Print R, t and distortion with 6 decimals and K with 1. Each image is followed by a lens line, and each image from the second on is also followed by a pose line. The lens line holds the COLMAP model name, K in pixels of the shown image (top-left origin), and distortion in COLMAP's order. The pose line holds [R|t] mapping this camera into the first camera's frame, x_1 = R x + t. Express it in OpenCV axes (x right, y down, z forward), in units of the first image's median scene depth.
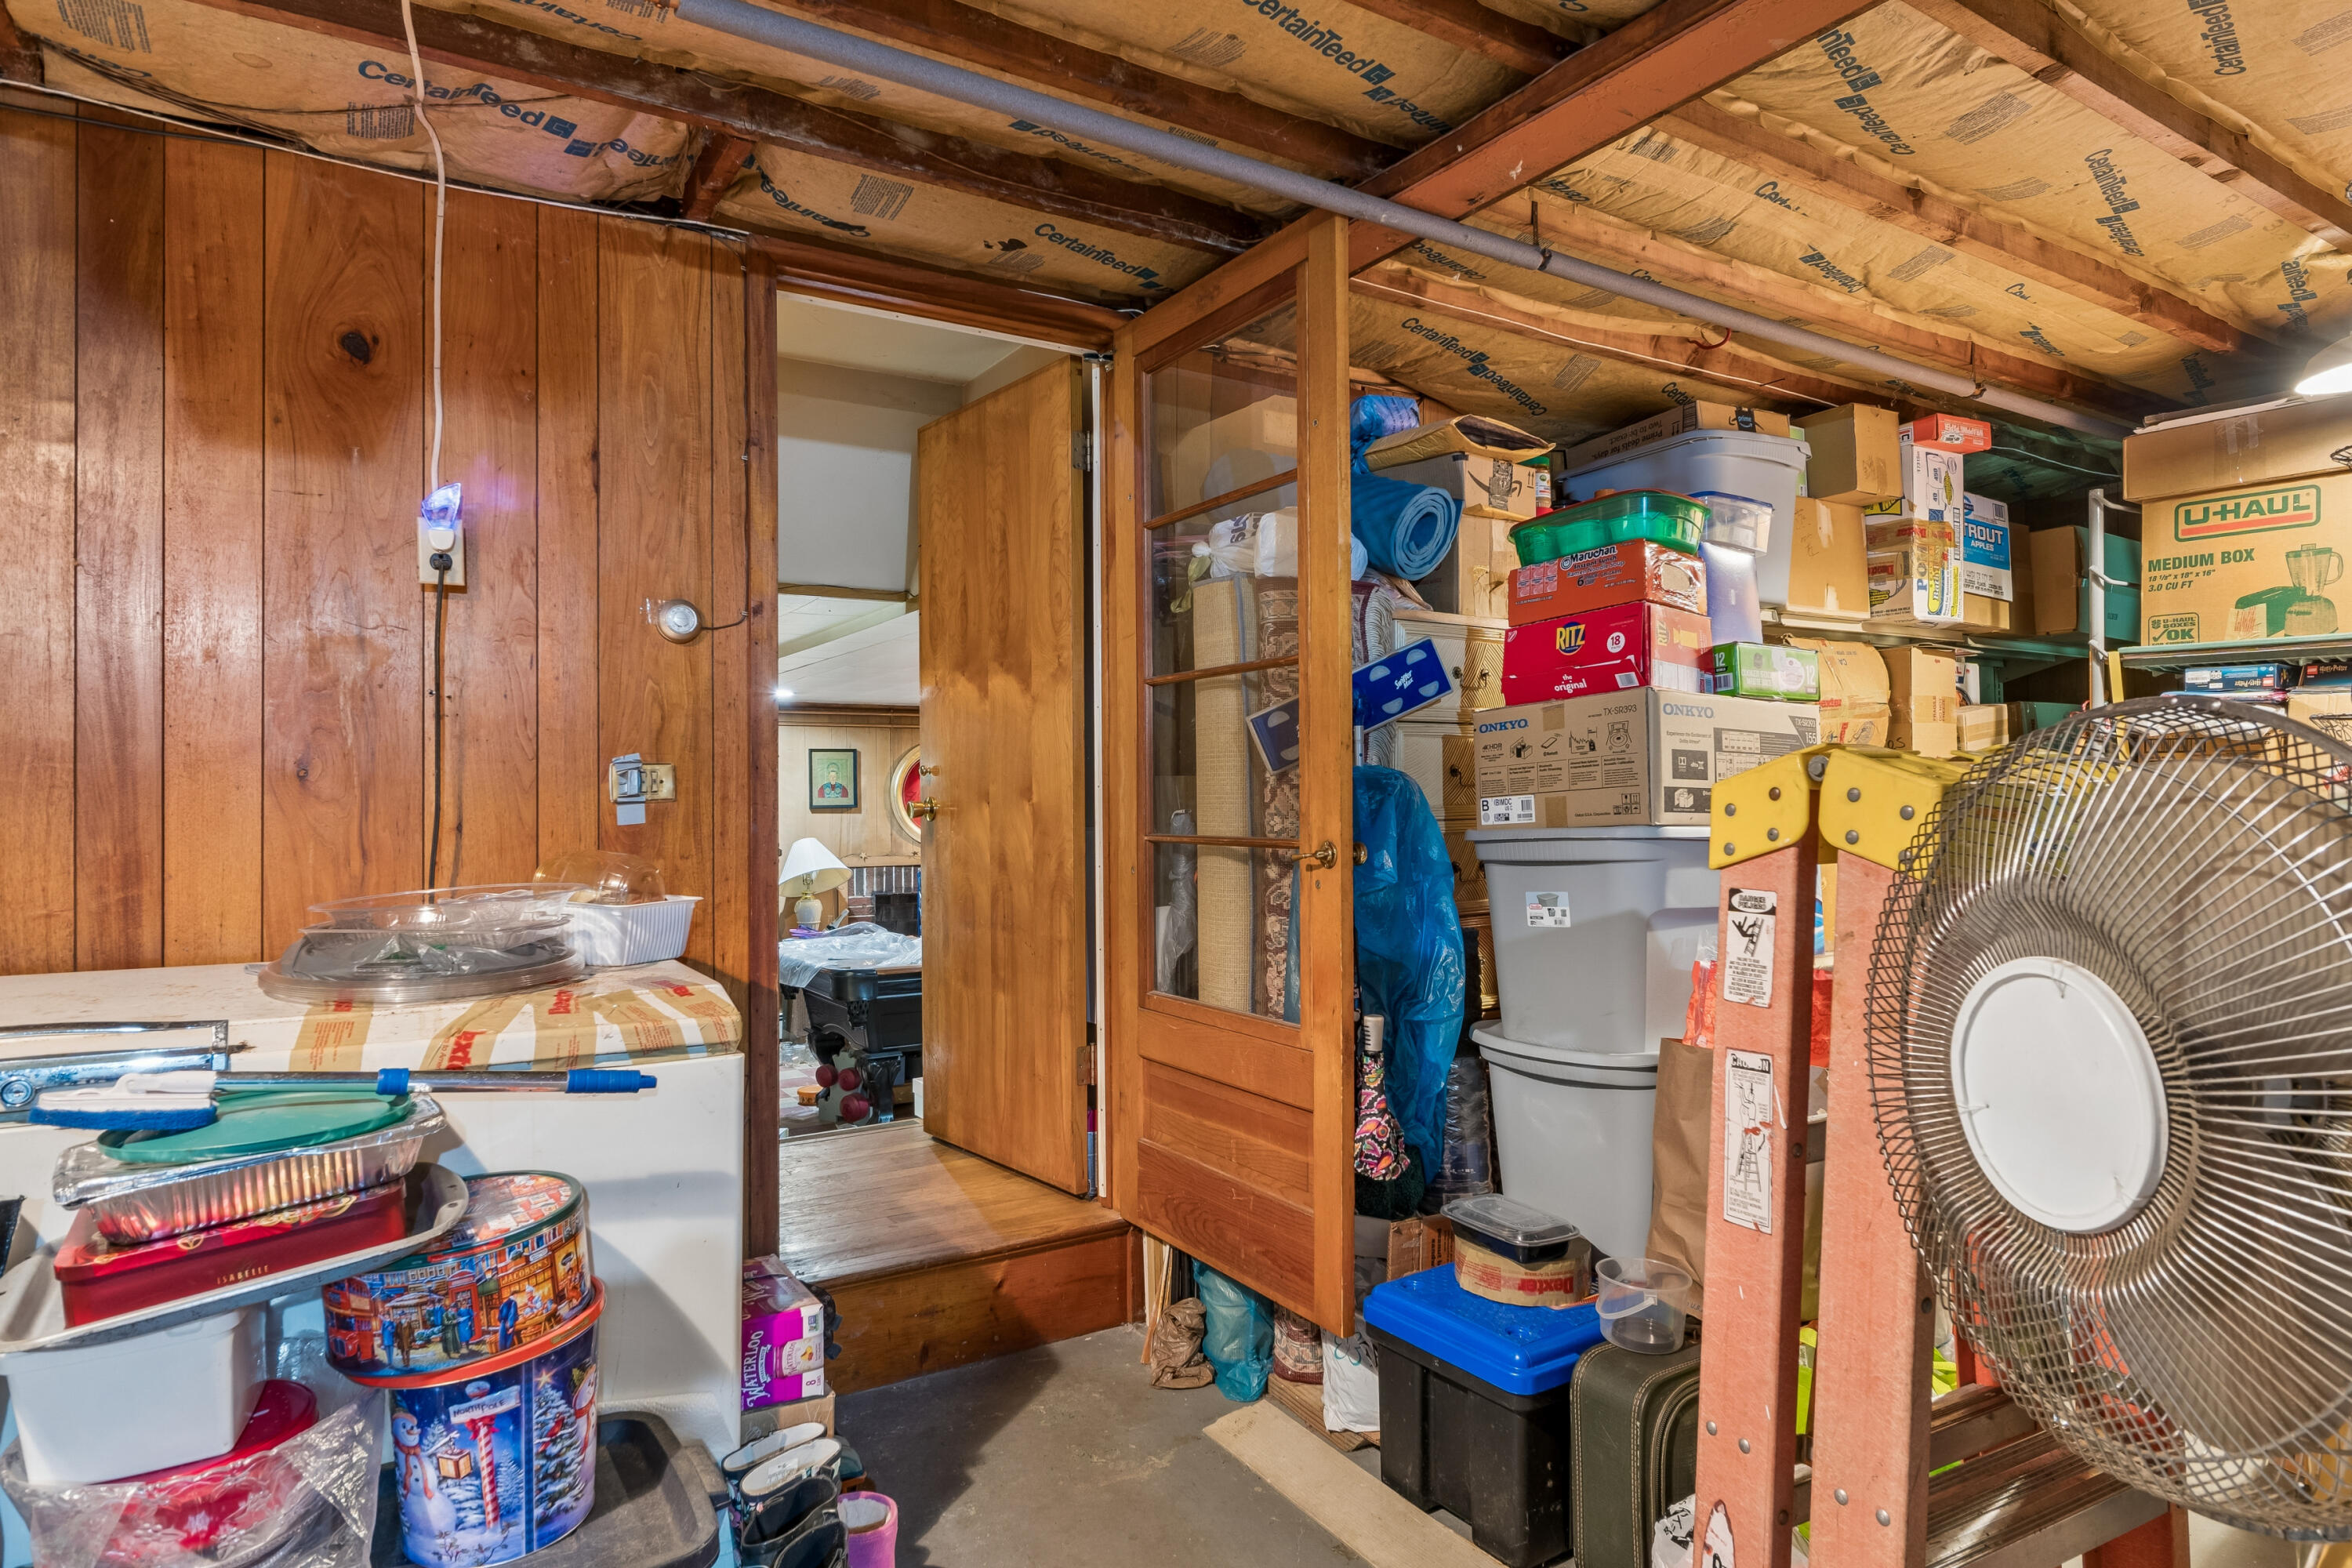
lens RADIAL K [[1362.2, 0, 1185.6], [0, 1362.2, 785.8], [0, 0, 1]] dist [0.008113, -0.000212]
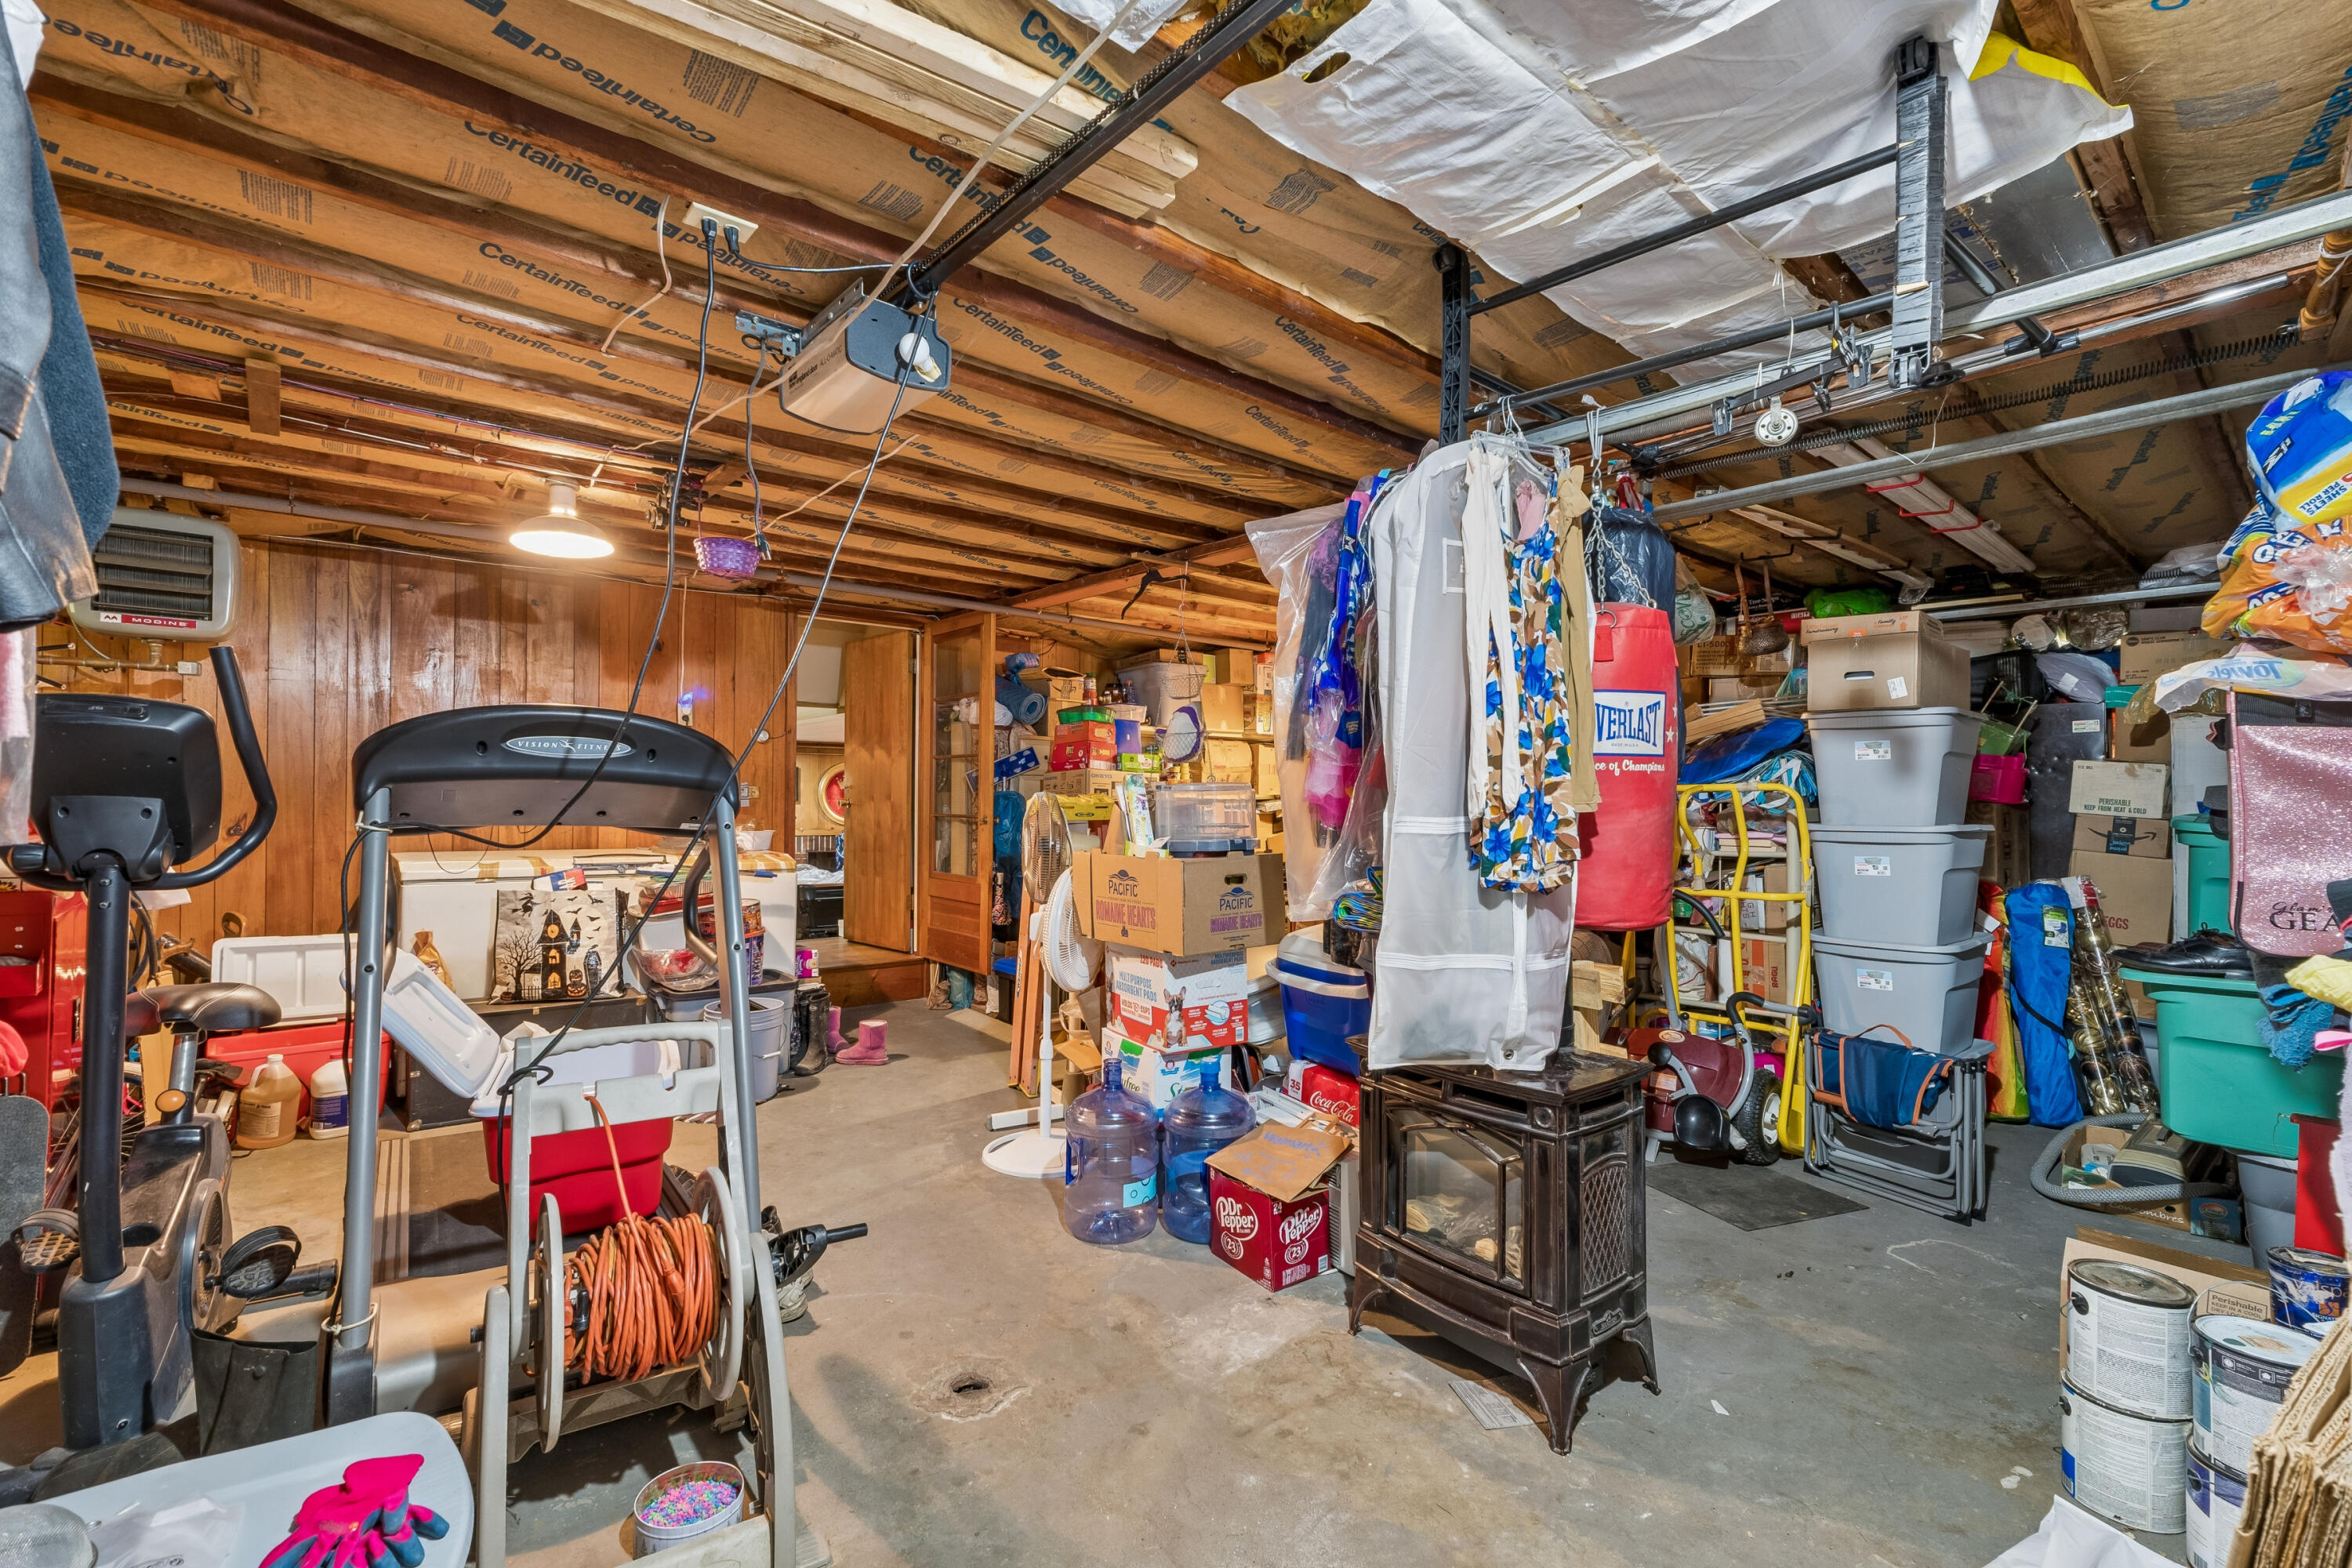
lens RADIAL K [[996.2, 0, 1170.4], [0, 996.2, 797.2], [0, 0, 1]] dist [-0.004763, -0.001013]
pose [[0.990230, 0.016906, 0.138413, 0.173928], [-0.018014, 0.999815, 0.006751, -0.020266], [-0.138273, -0.009178, 0.990352, -1.086982]]
